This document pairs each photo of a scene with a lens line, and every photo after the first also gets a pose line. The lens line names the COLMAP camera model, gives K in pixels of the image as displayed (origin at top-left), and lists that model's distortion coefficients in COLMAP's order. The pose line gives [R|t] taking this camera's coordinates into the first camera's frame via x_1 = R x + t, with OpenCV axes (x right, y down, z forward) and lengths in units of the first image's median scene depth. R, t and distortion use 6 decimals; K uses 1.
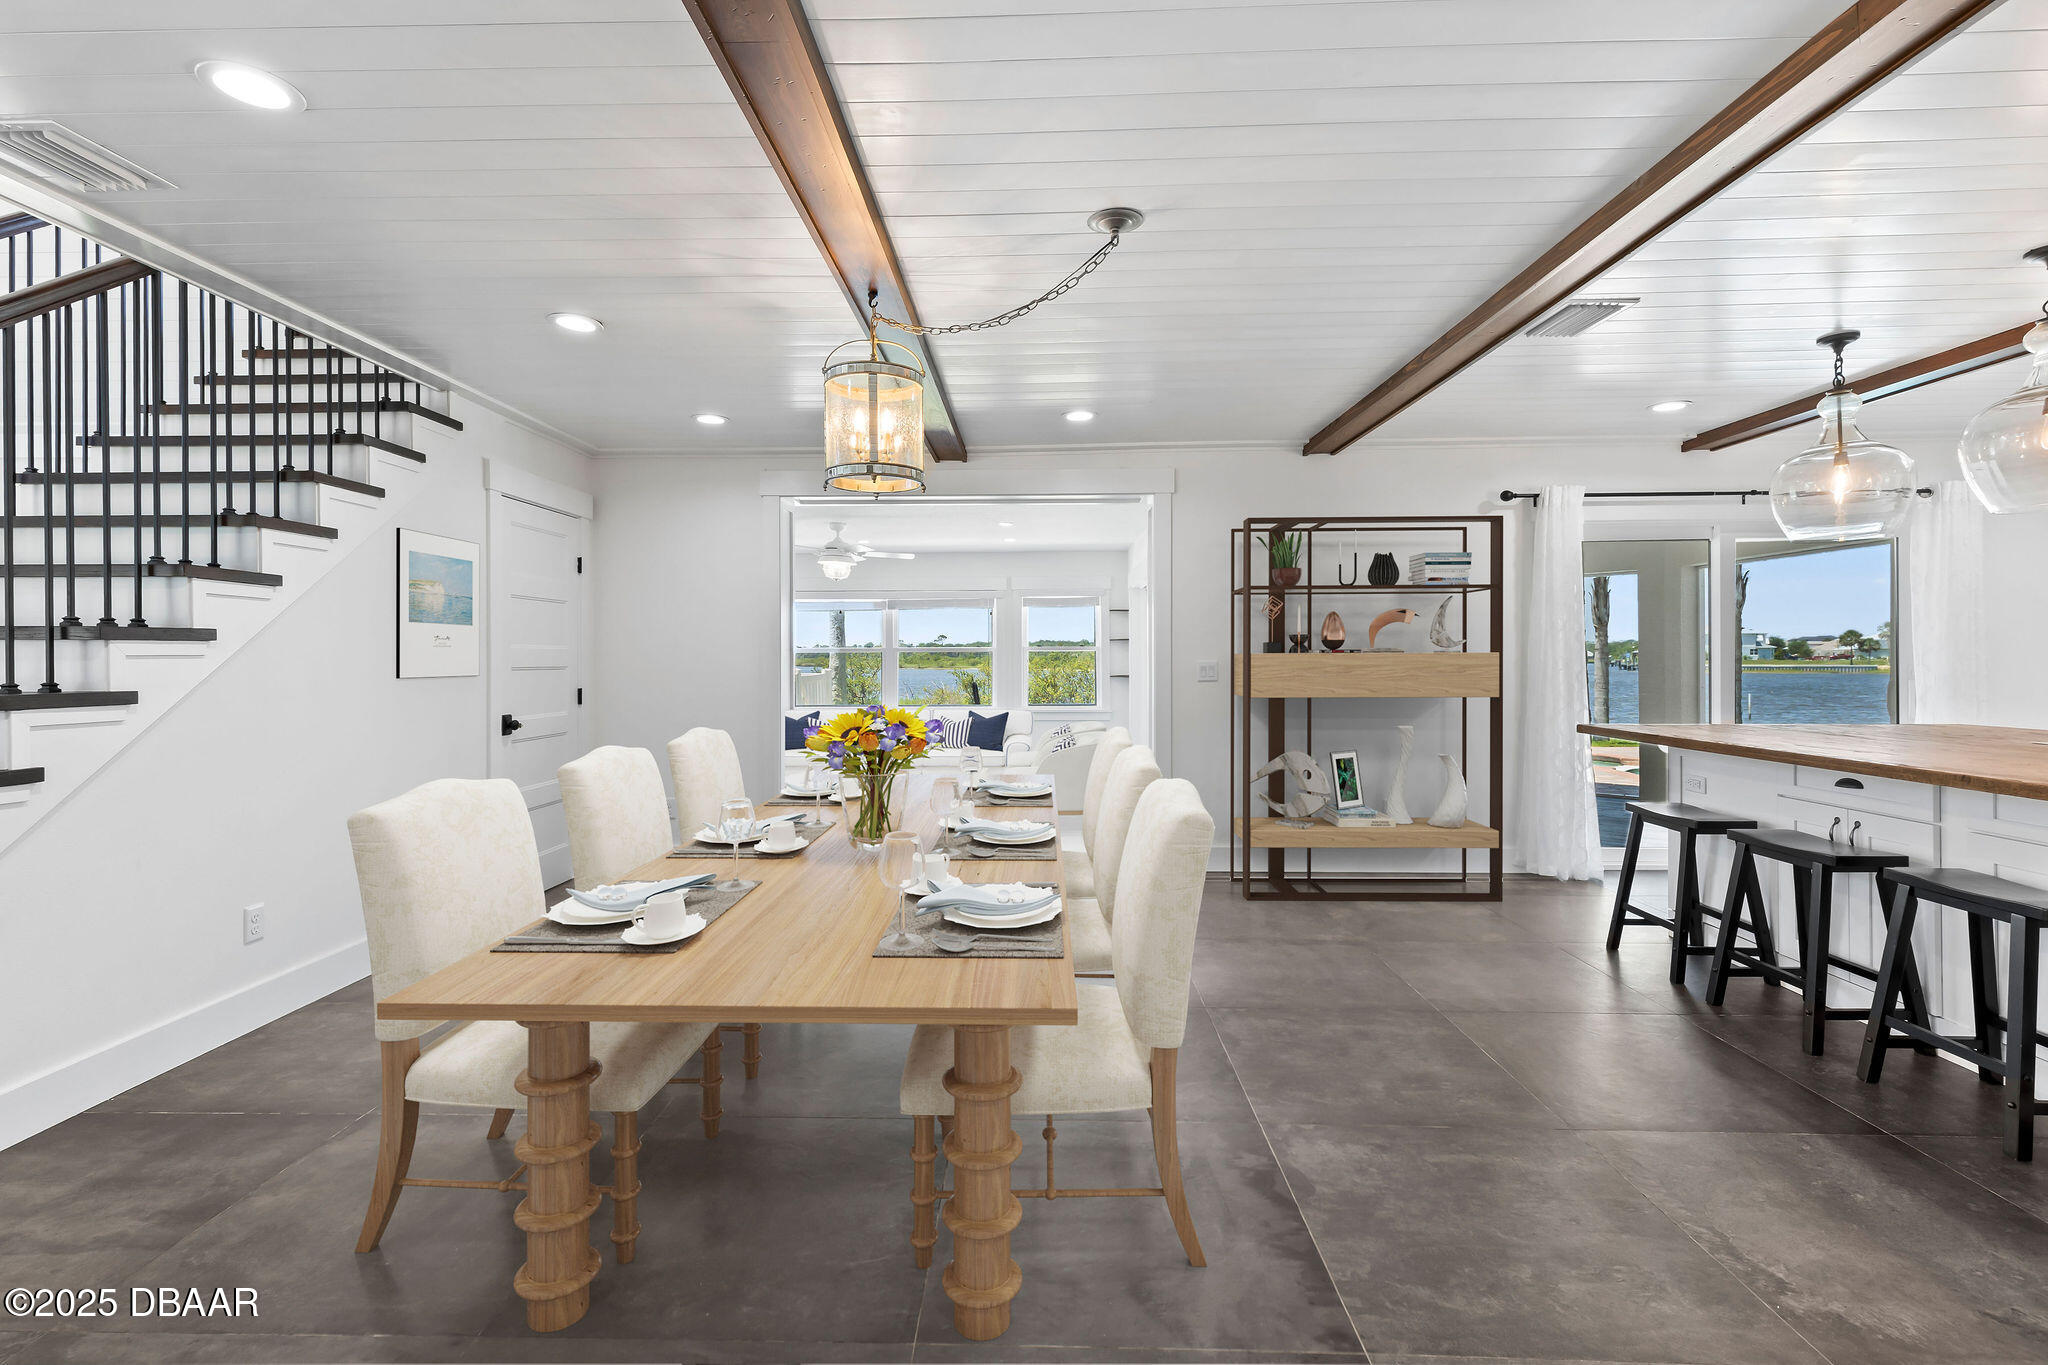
lens RADIAL K [[921.9, 0, 1009.9], [0, 921.9, 659.6], [0, 0, 1]] dist [0.004747, -0.000380]
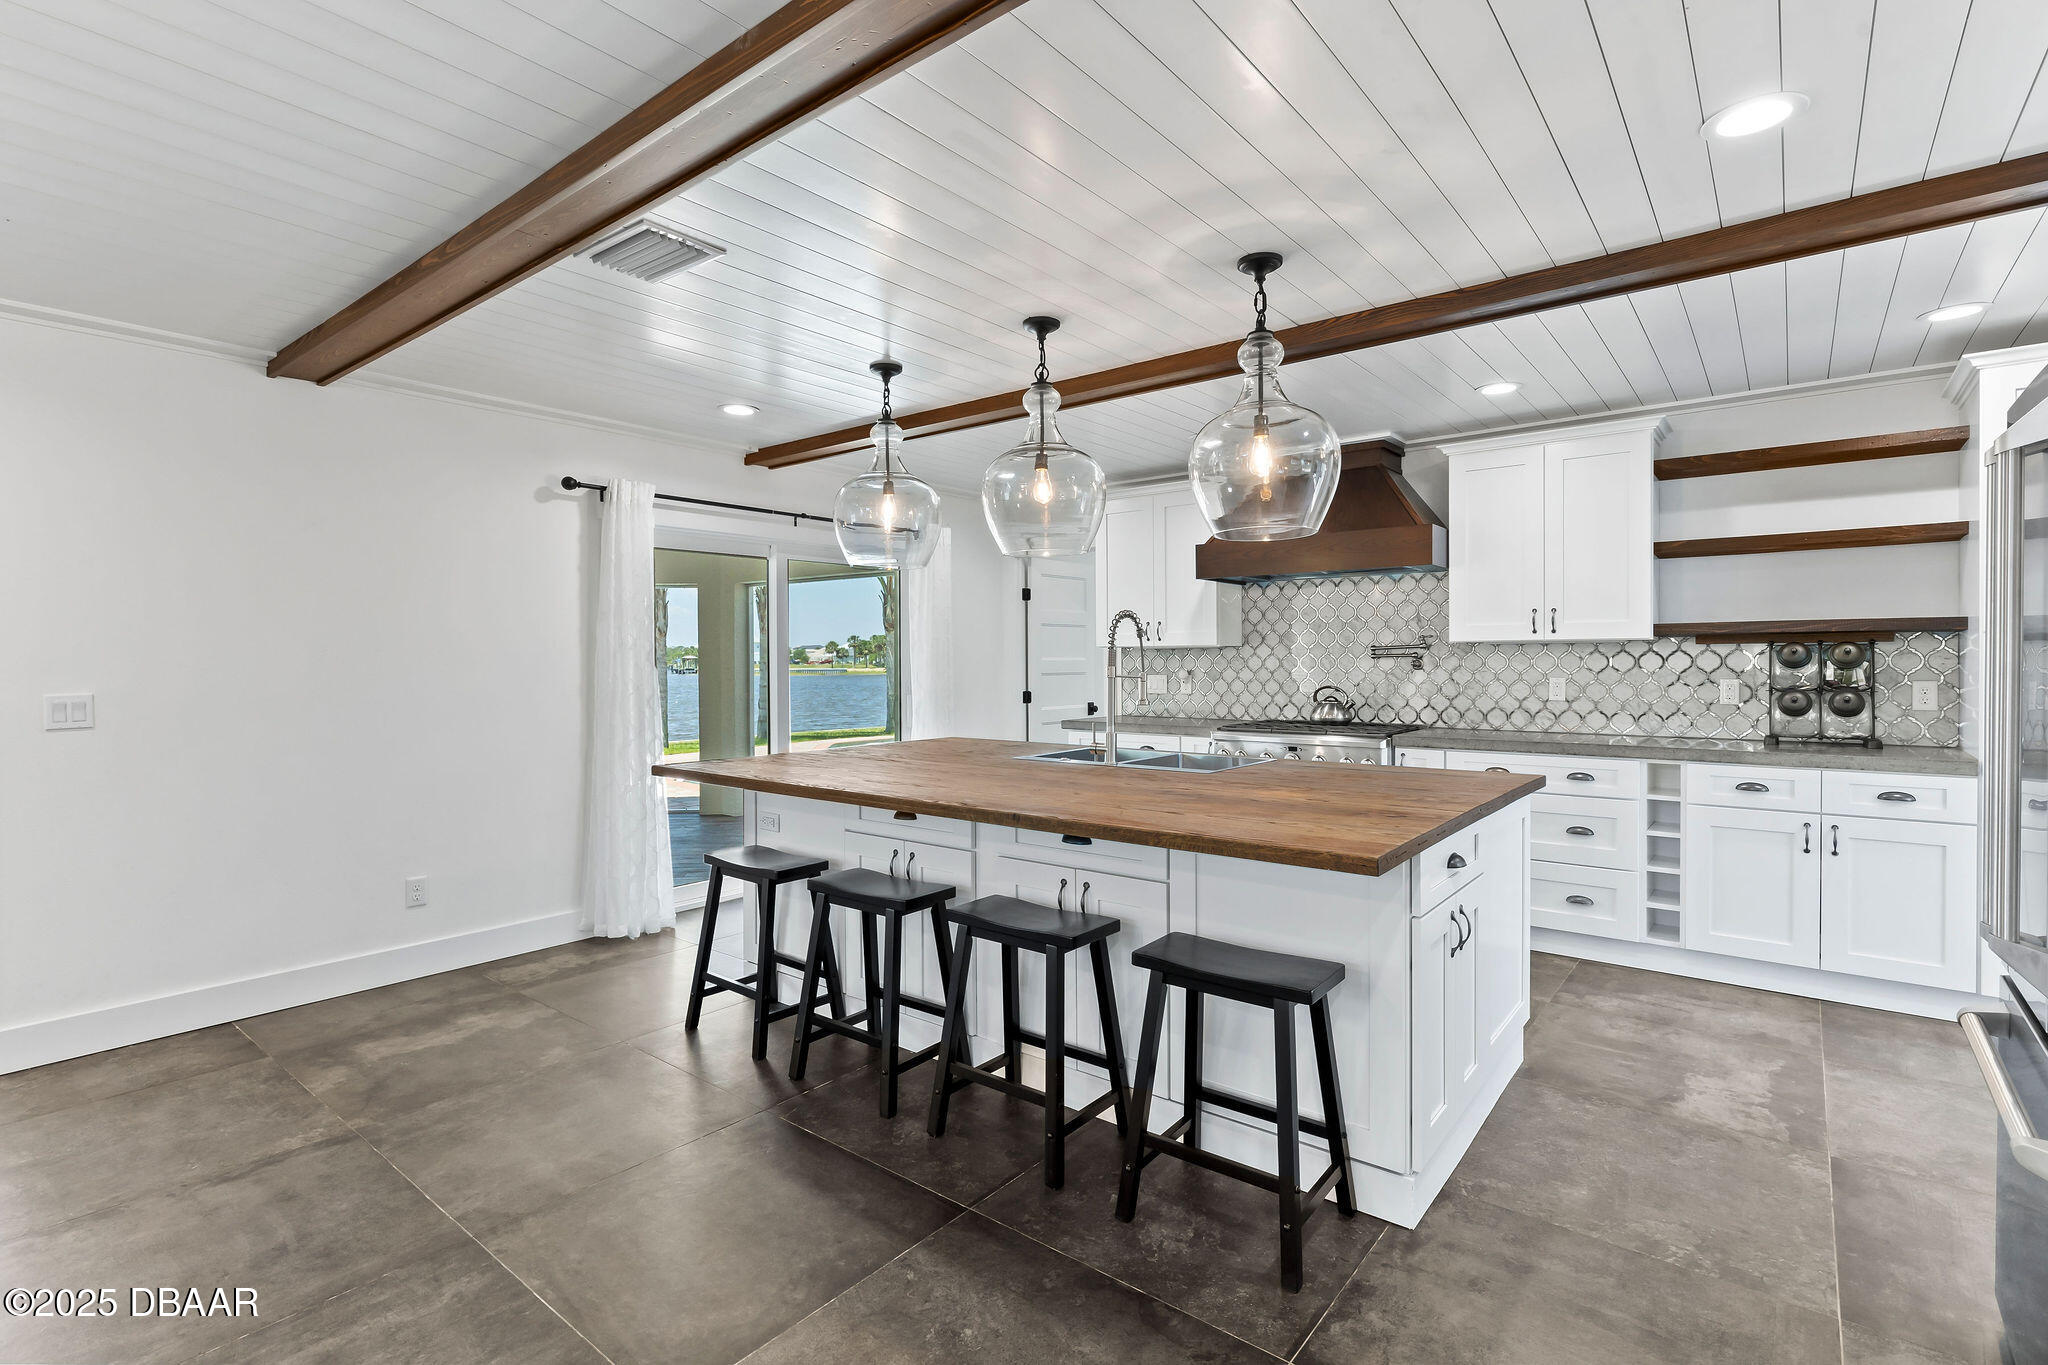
lens RADIAL K [[965.2, 0, 1013.1], [0, 965.2, 671.5], [0, 0, 1]] dist [-0.000578, 0.000589]
pose [[0.603067, -0.007312, 0.797657, 0.154559], [0.001892, 0.999968, 0.007736, -0.027889], [-0.797688, -0.003156, 0.603062, 0.285790]]
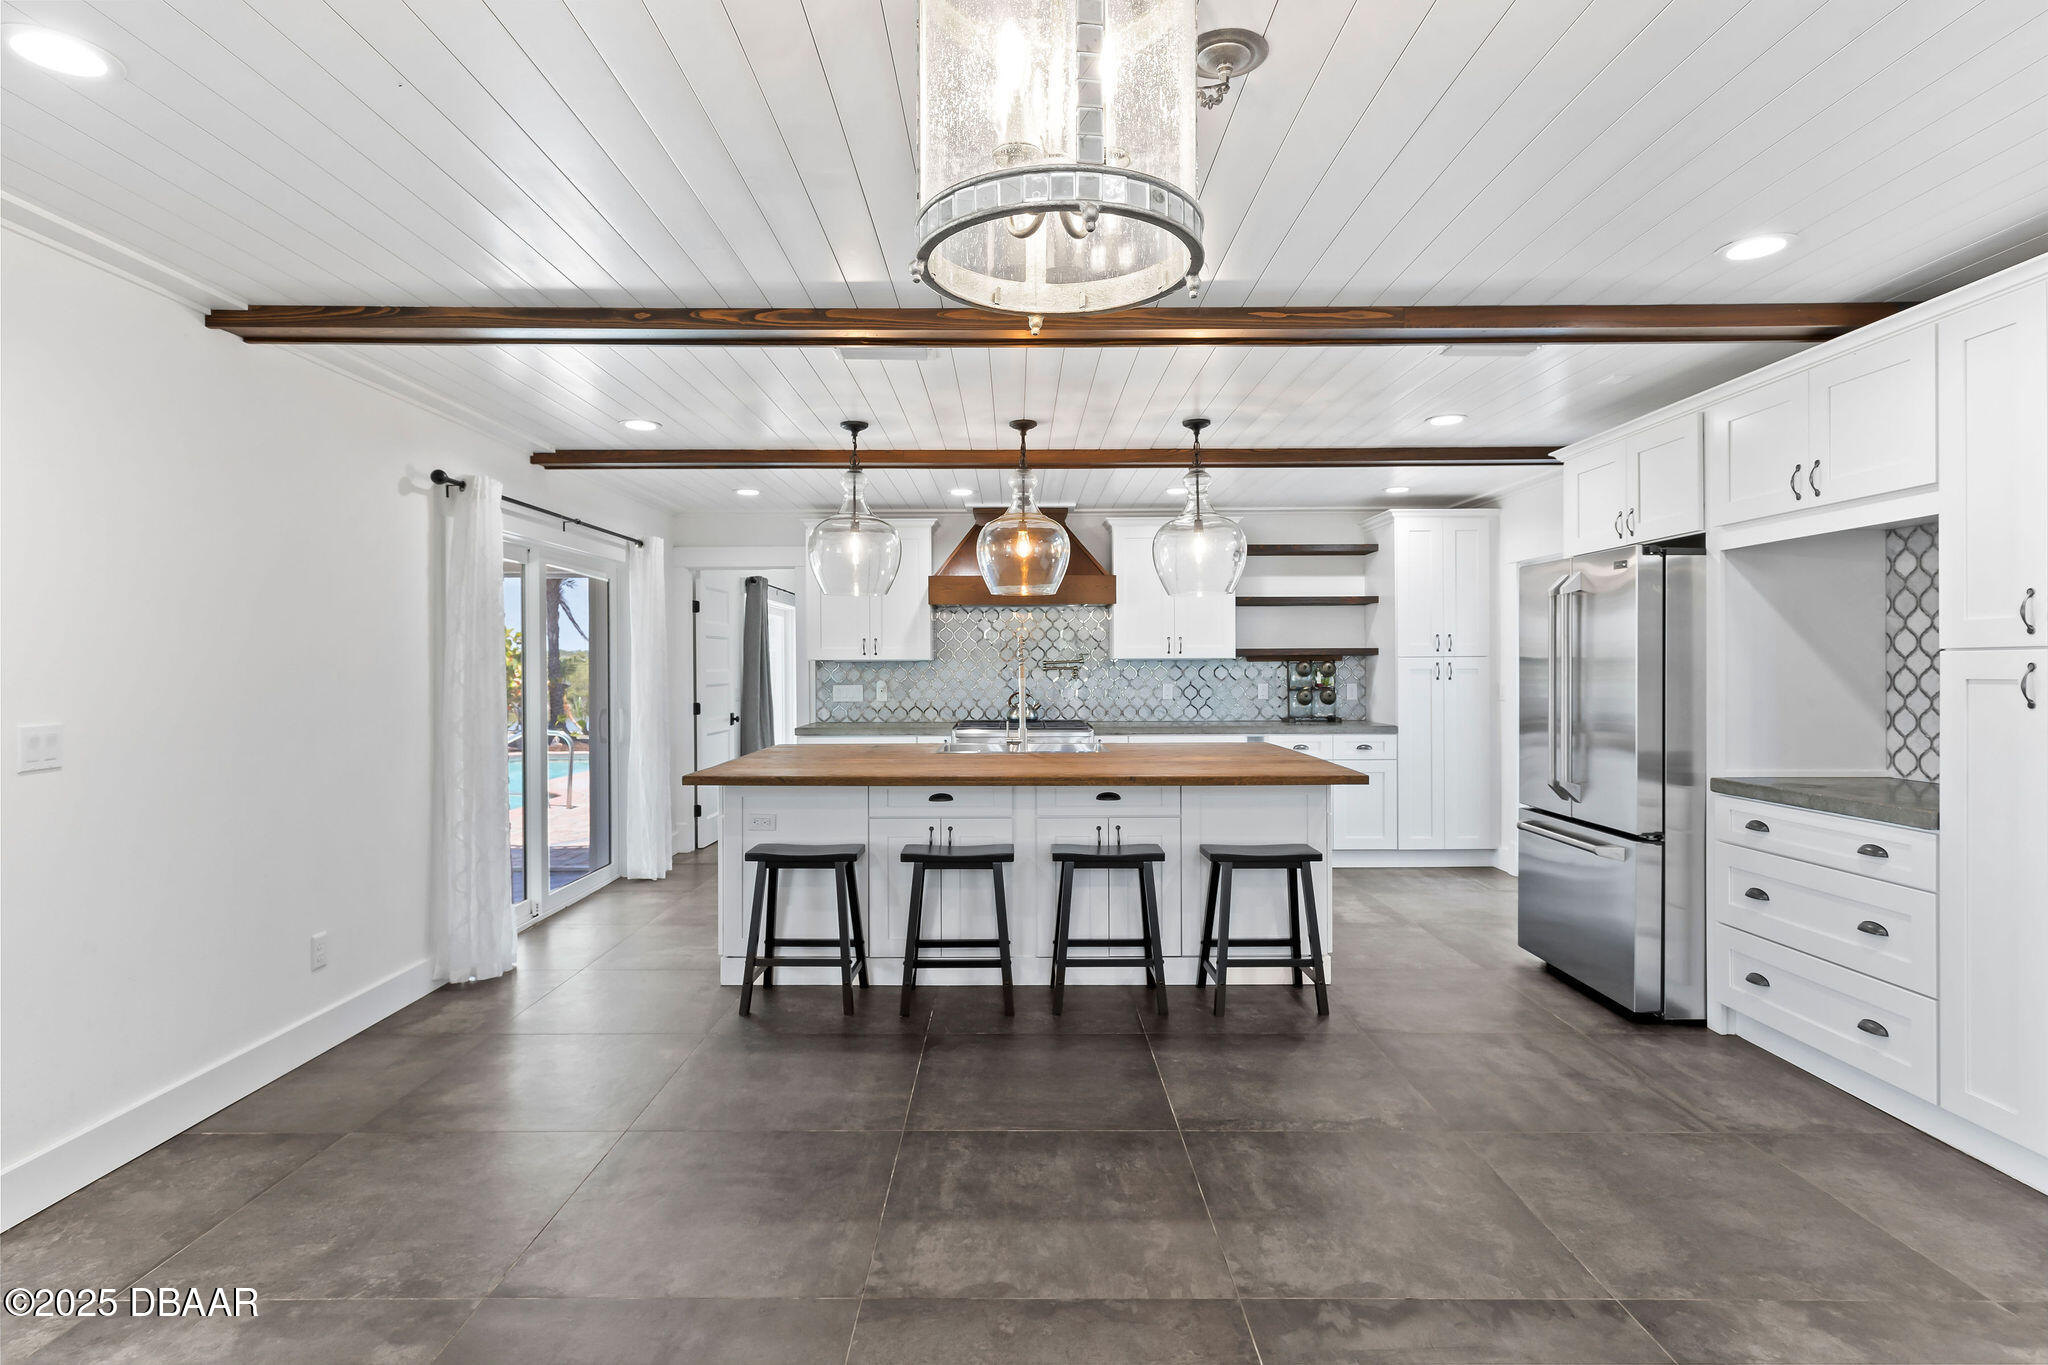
lens RADIAL K [[1044.9, 0, 1015.1], [0, 1044.9, 670.0], [0, 0, 1]] dist [-0.002962, 0.001605]
pose [[-0.037470, 0.000016, 0.999298, -0.488151], [0.004408, 0.999990, 0.000149, -0.037631], [-0.999288, 0.004411, -0.037469, 0.944186]]
